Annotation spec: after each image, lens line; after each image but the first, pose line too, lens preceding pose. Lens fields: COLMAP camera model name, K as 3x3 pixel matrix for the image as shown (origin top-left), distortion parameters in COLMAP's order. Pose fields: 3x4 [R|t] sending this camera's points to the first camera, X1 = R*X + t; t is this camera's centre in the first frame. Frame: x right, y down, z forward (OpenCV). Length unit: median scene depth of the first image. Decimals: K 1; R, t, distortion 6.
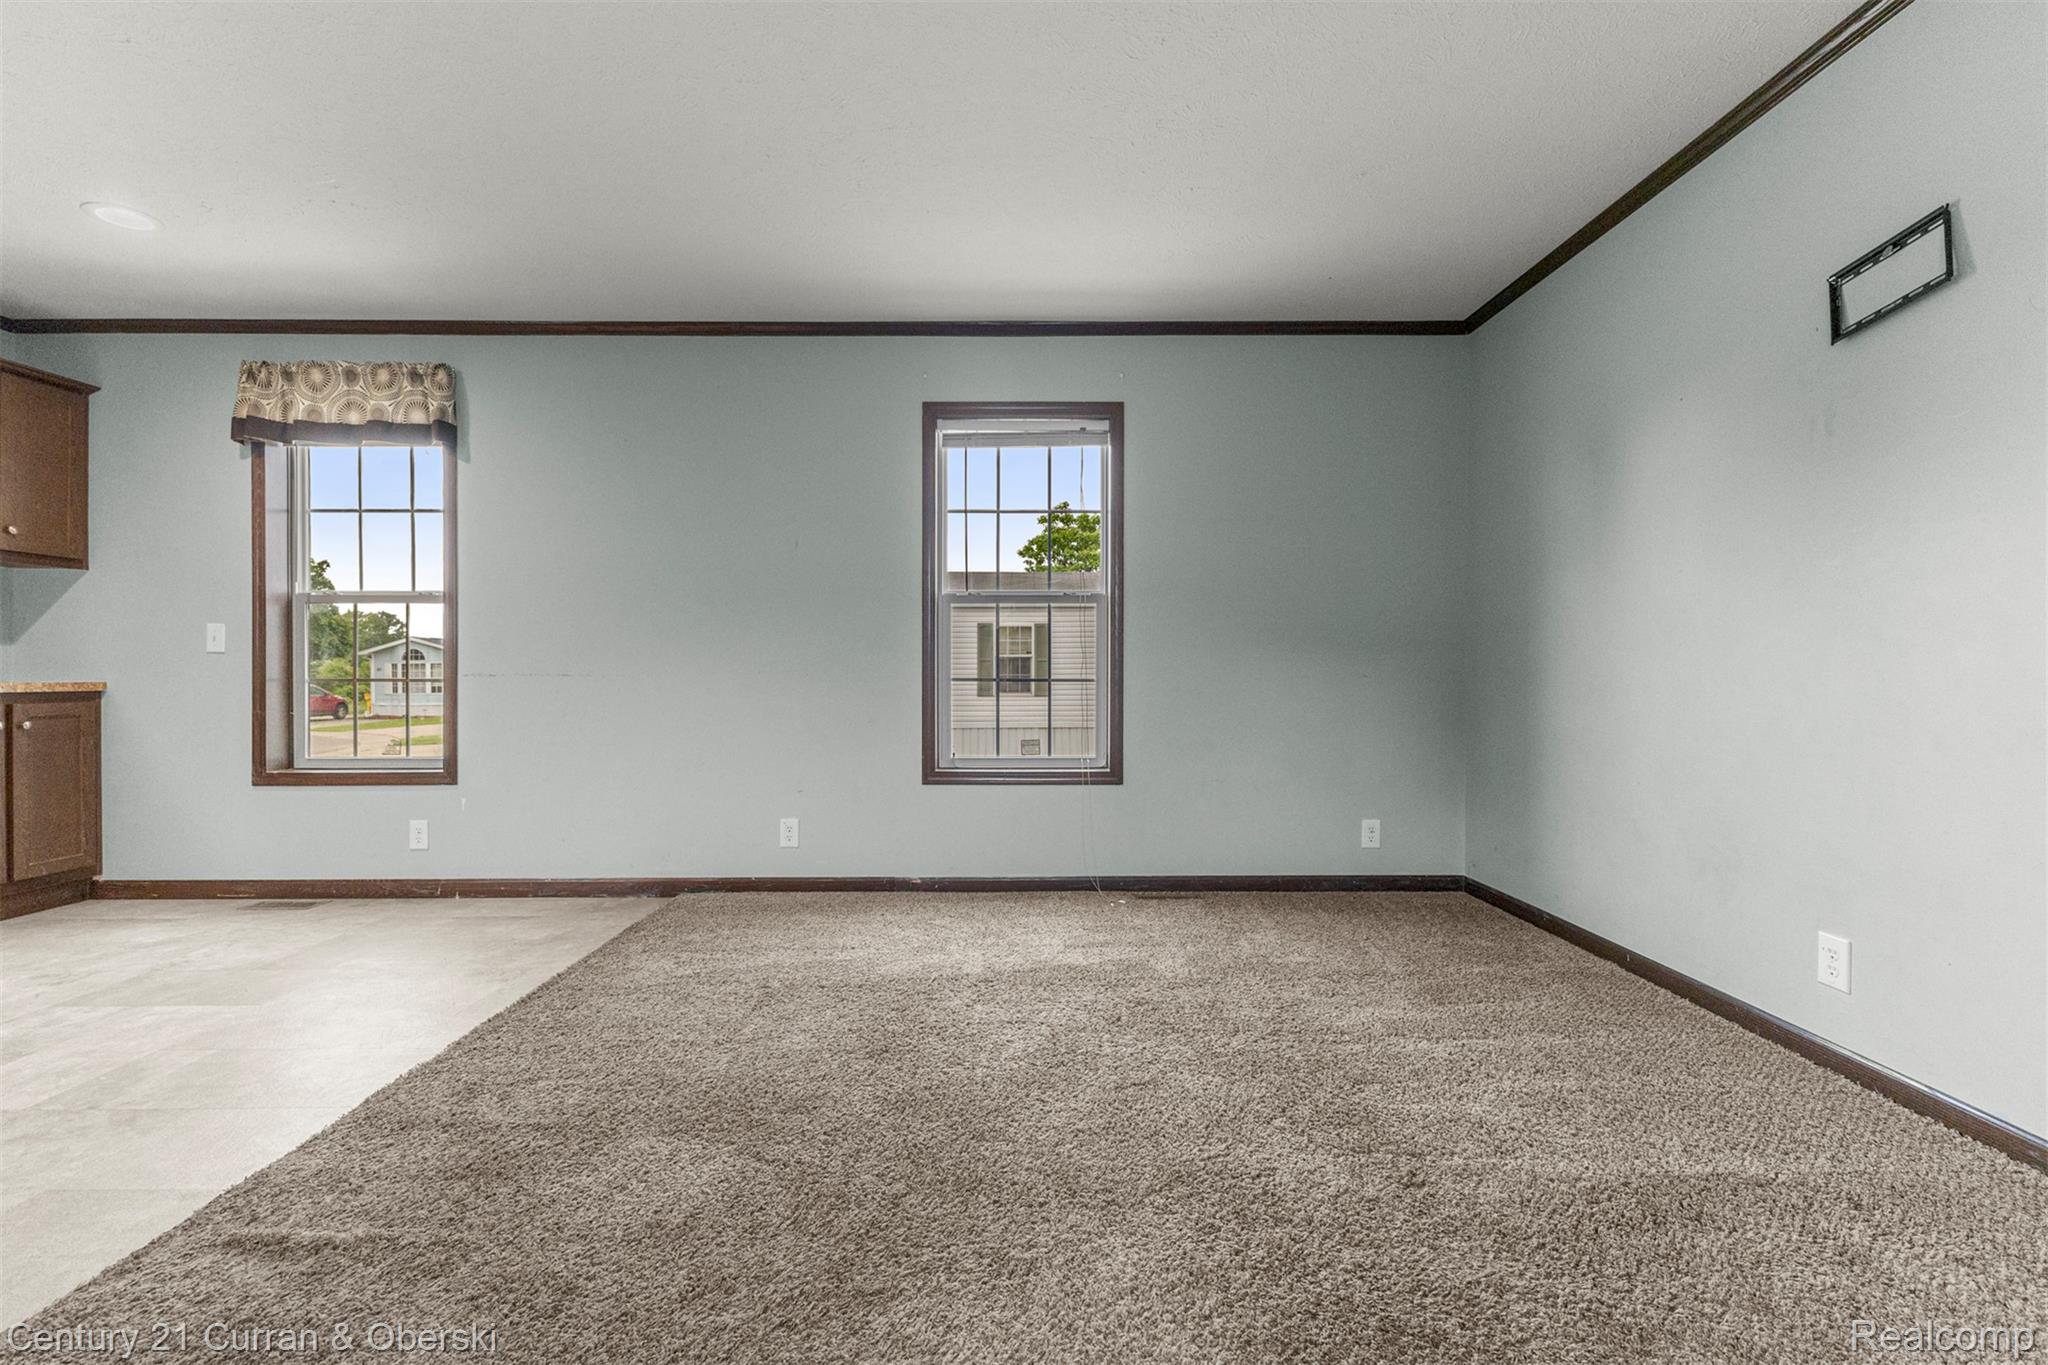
lens RADIAL K [[878.4, 0, 1021.5], [0, 878.4, 677.6], [0, 0, 1]] dist [0.007654, -0.000021]
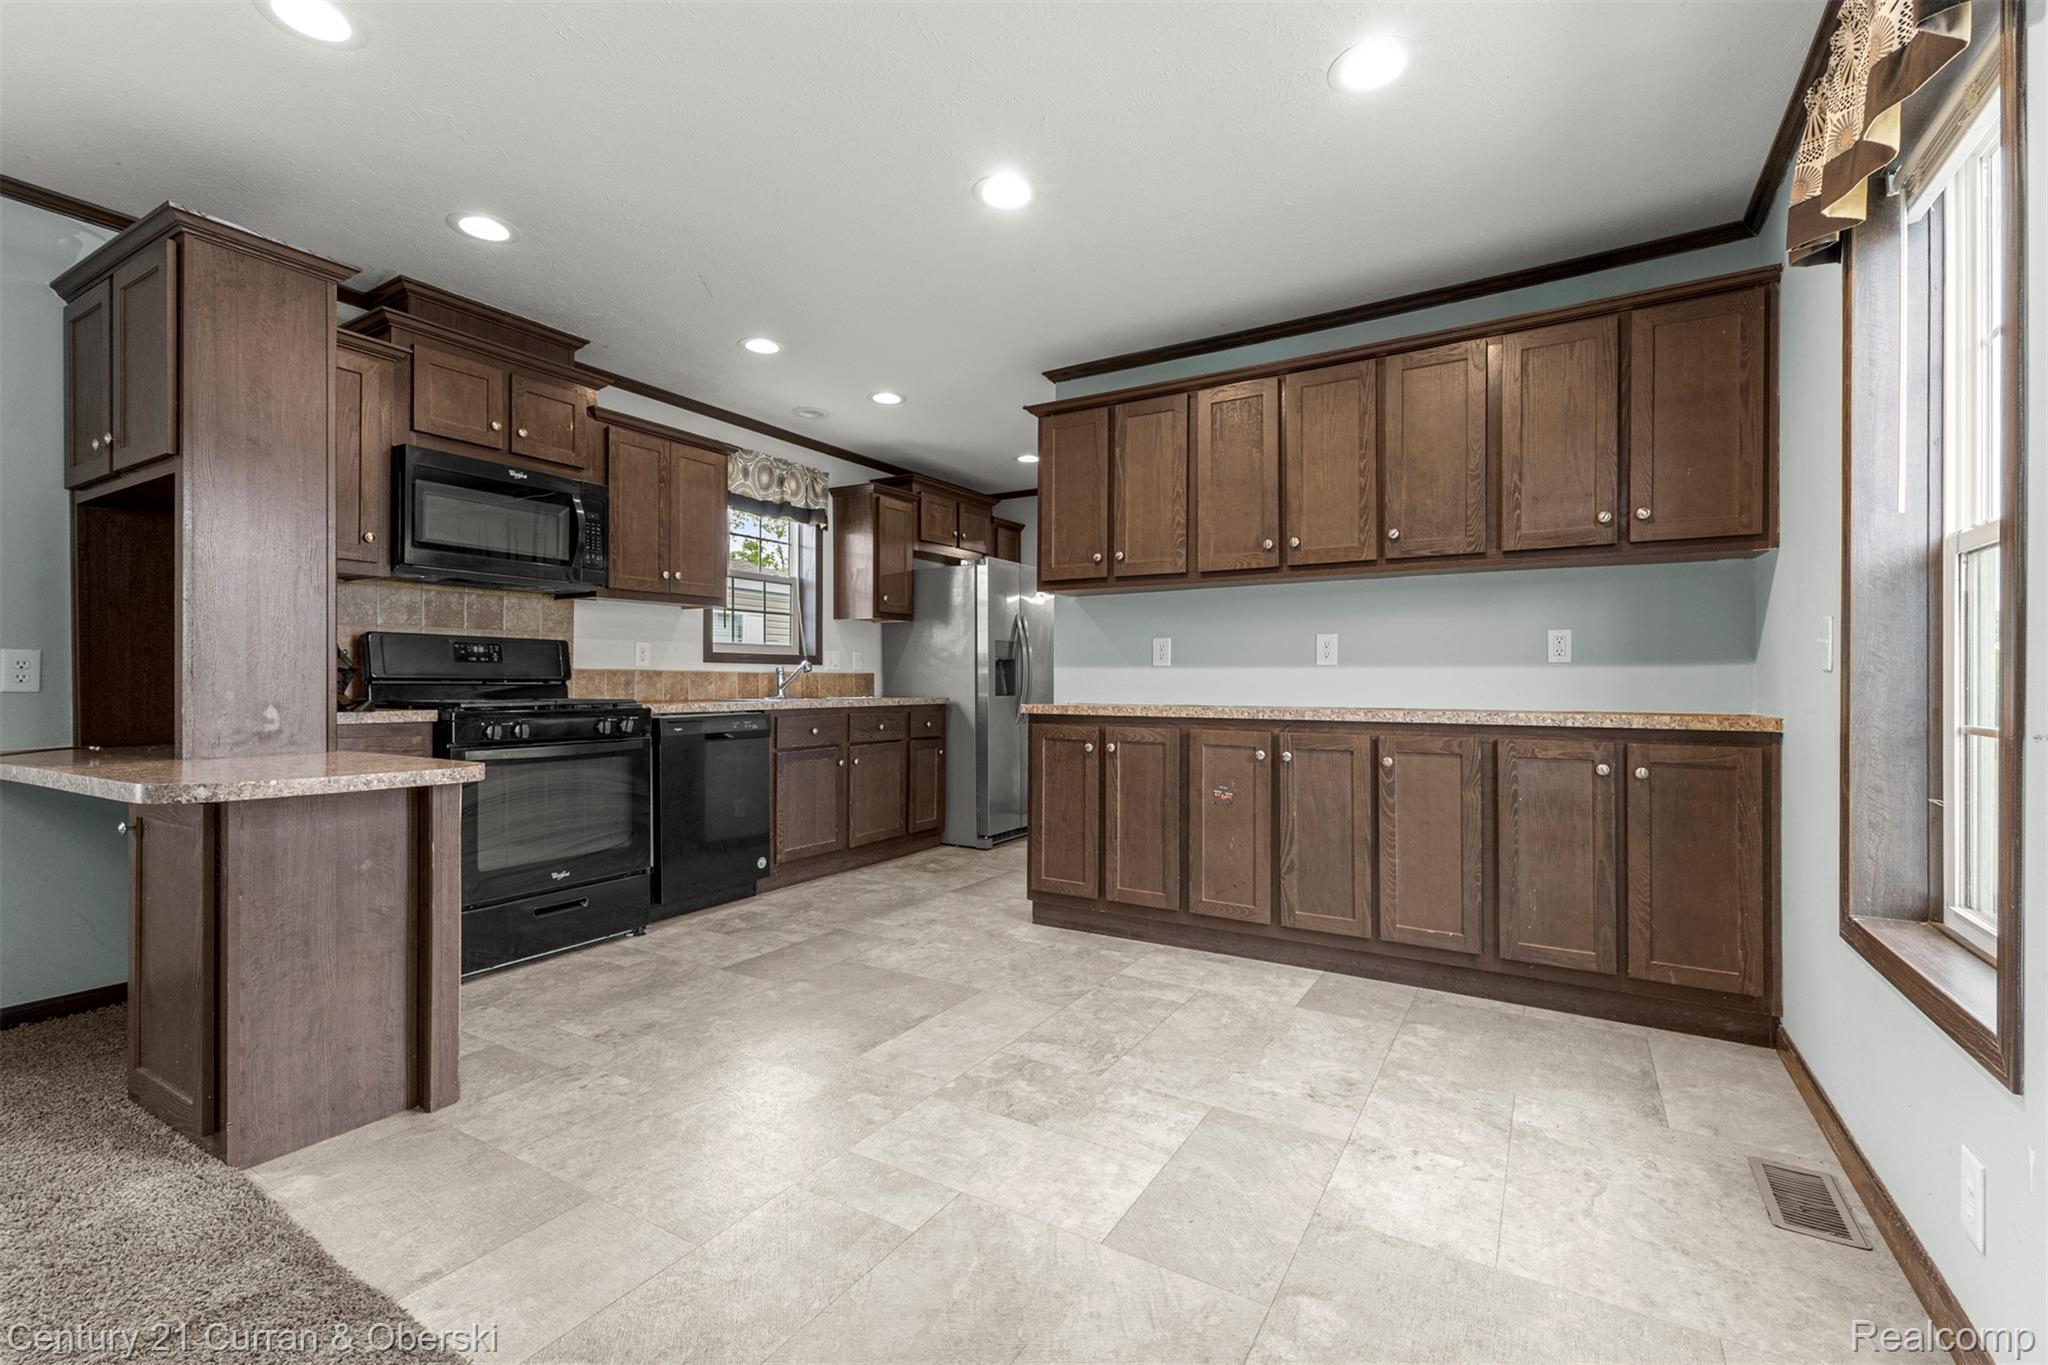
lens RADIAL K [[884.0, 0, 1024.0], [0, 884.0, 680.1], [0, 0, 1]] dist [0.004114, 0.000395]
pose [[-0.517491, -0.002333, -0.855686, -0.202687], [-0.008882, 0.999957, 0.002645, -0.020312], [0.855643, 0.008969, -0.517489, 0.875452]]
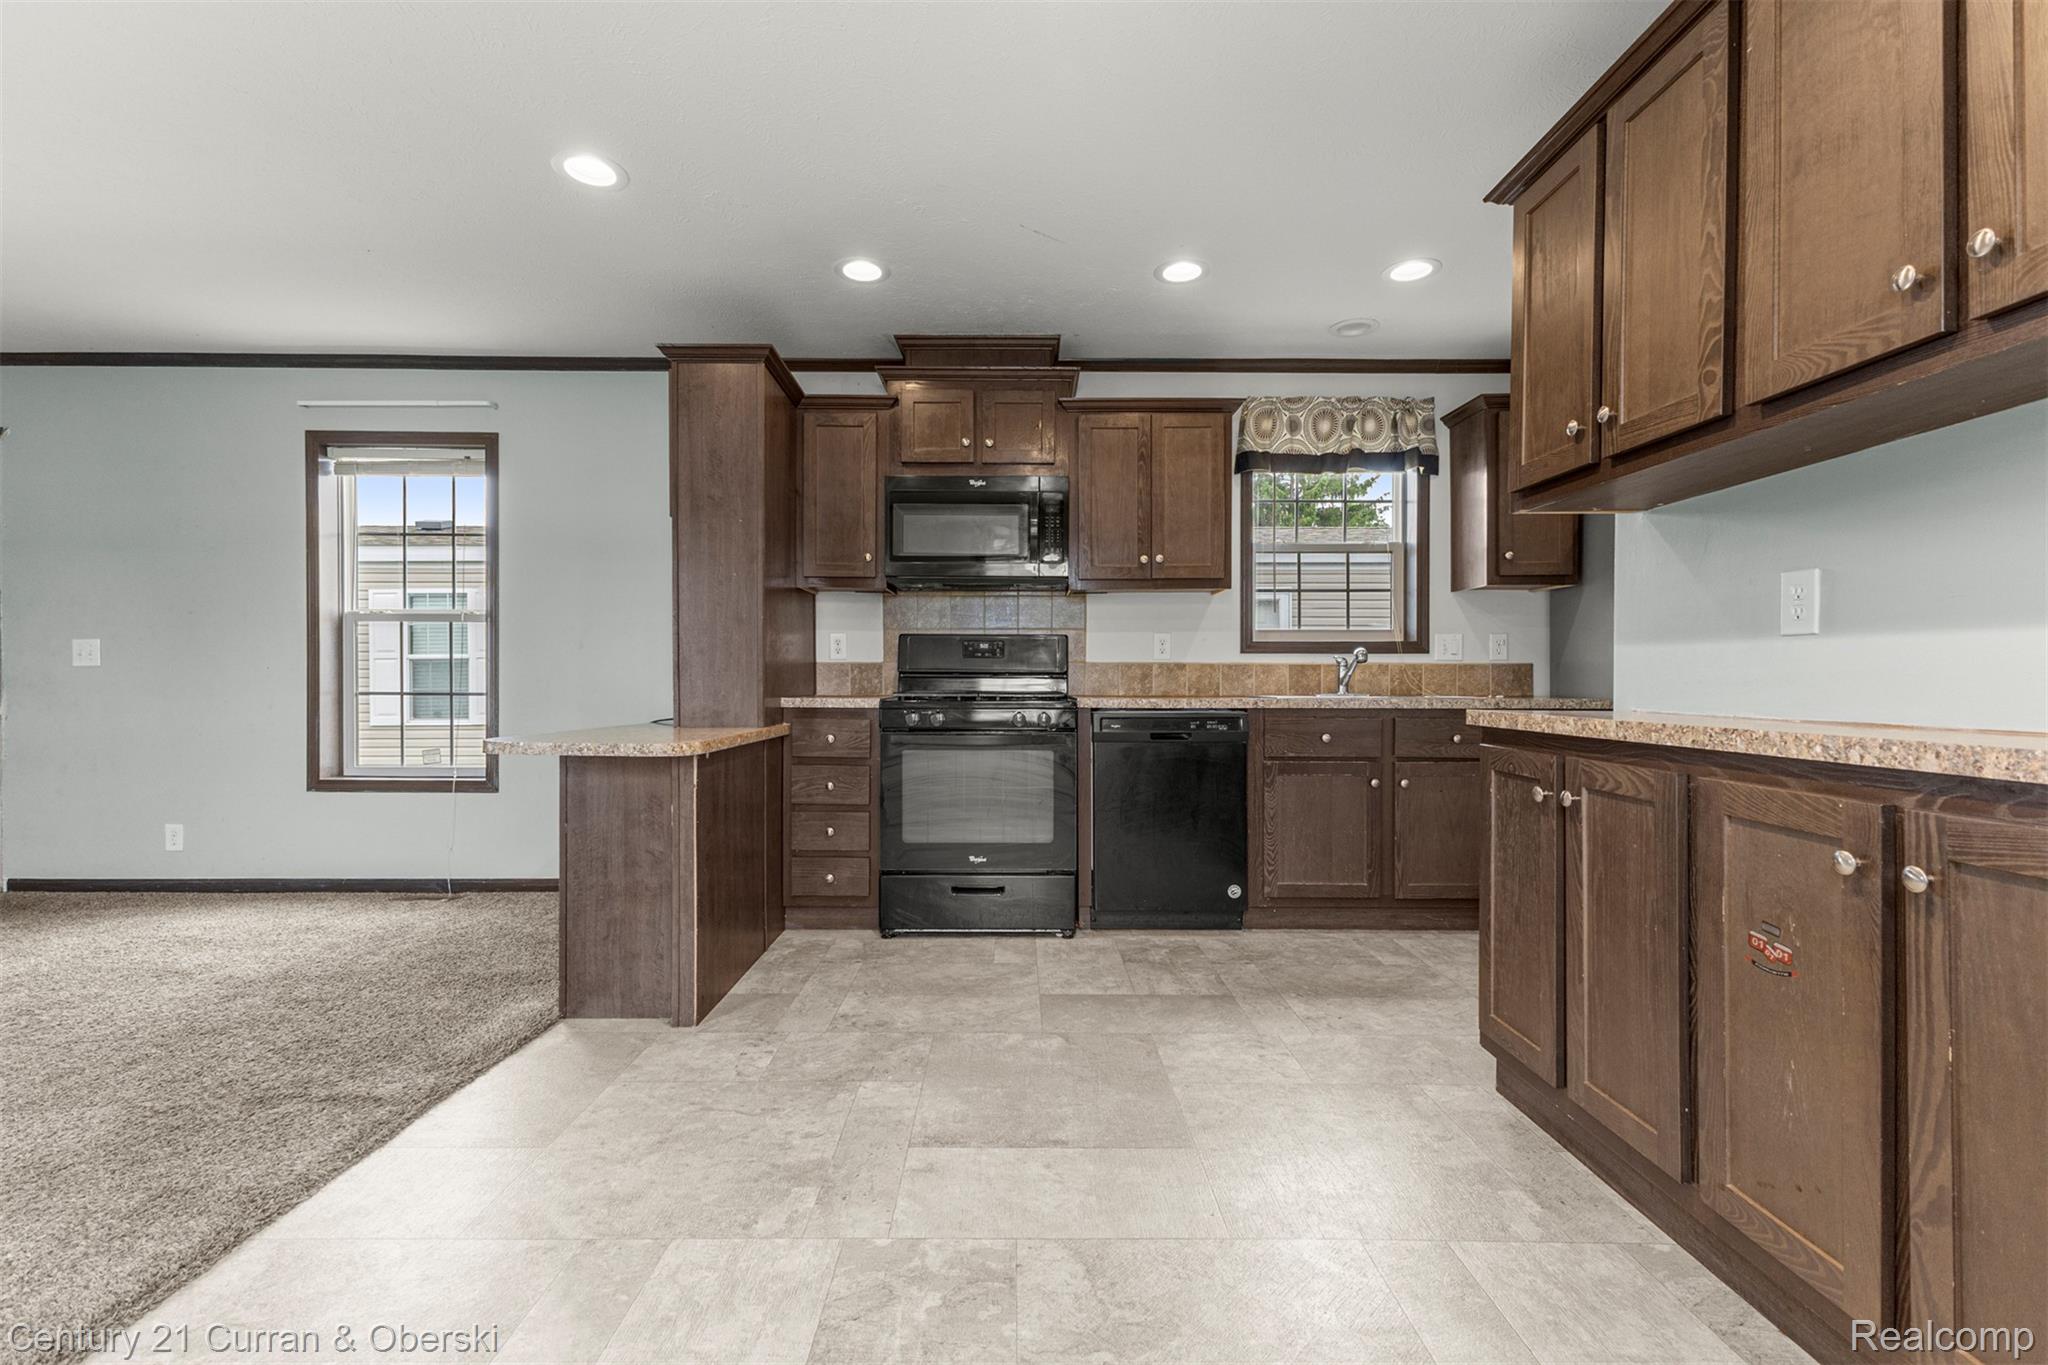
lens RADIAL K [[885.3, 0, 1019.8], [0, 885.3, 685.0], [0, 0, 1]] dist [0.007524, -0.000132]
pose [[-0.999997, -0.001529, -0.001953, -0.754328], [-0.001559, 0.999881, 0.015330, -0.015195], [0.001929, 0.015333, -0.999881, 0.943361]]
